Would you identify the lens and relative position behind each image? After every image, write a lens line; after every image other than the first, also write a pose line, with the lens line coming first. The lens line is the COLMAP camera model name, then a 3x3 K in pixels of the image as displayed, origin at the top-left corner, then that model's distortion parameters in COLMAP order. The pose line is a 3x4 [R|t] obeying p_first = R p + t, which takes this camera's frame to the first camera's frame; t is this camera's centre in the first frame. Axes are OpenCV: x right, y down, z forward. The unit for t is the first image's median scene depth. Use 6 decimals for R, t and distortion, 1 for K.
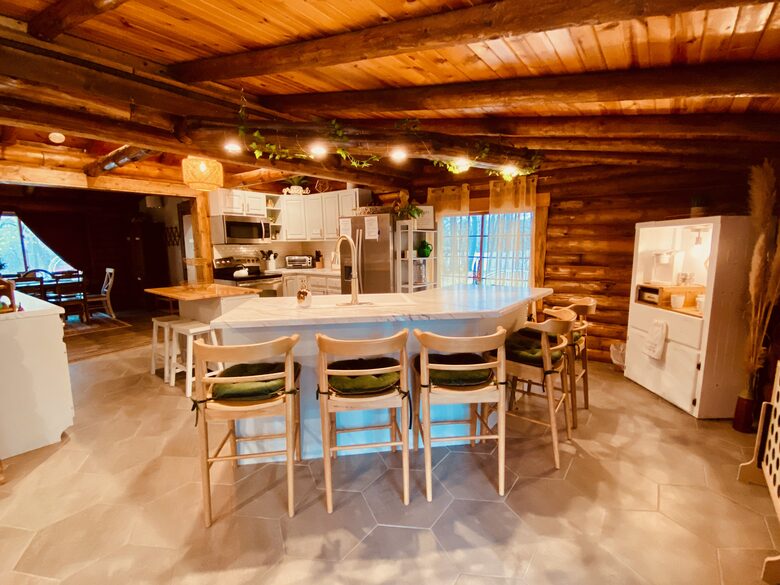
lens RADIAL K [[349.8, 0, 390.0], [0, 349.8, 292.5], [0, 0, 1]] dist [0.000272, 0.000051]
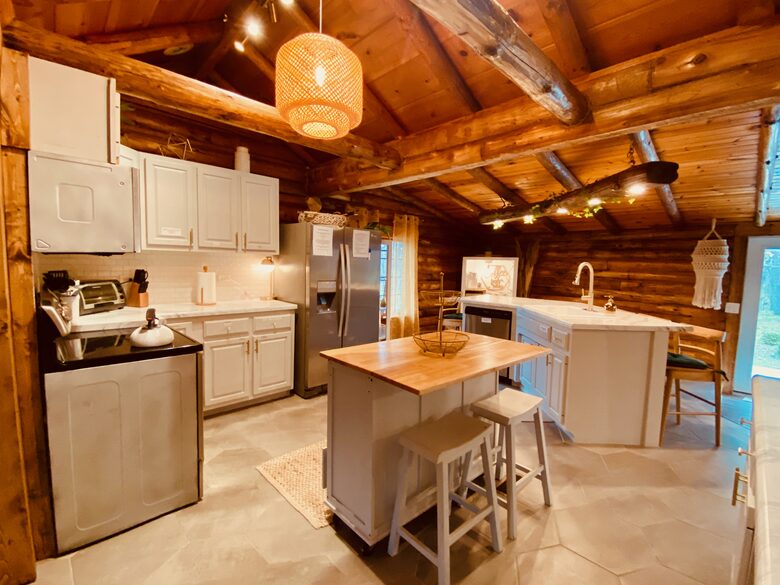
lens RADIAL K [[349.8, 0, 390.0], [0, 349.8, 292.5], [0, 0, 1]] dist [0.000272, 0.000051]
pose [[0.153047, -0.059291, 0.986439, -0.743525], [0.114041, 0.992589, 0.041967, -0.085847], [-0.981617, 0.106071, 0.158675, 0.707716]]
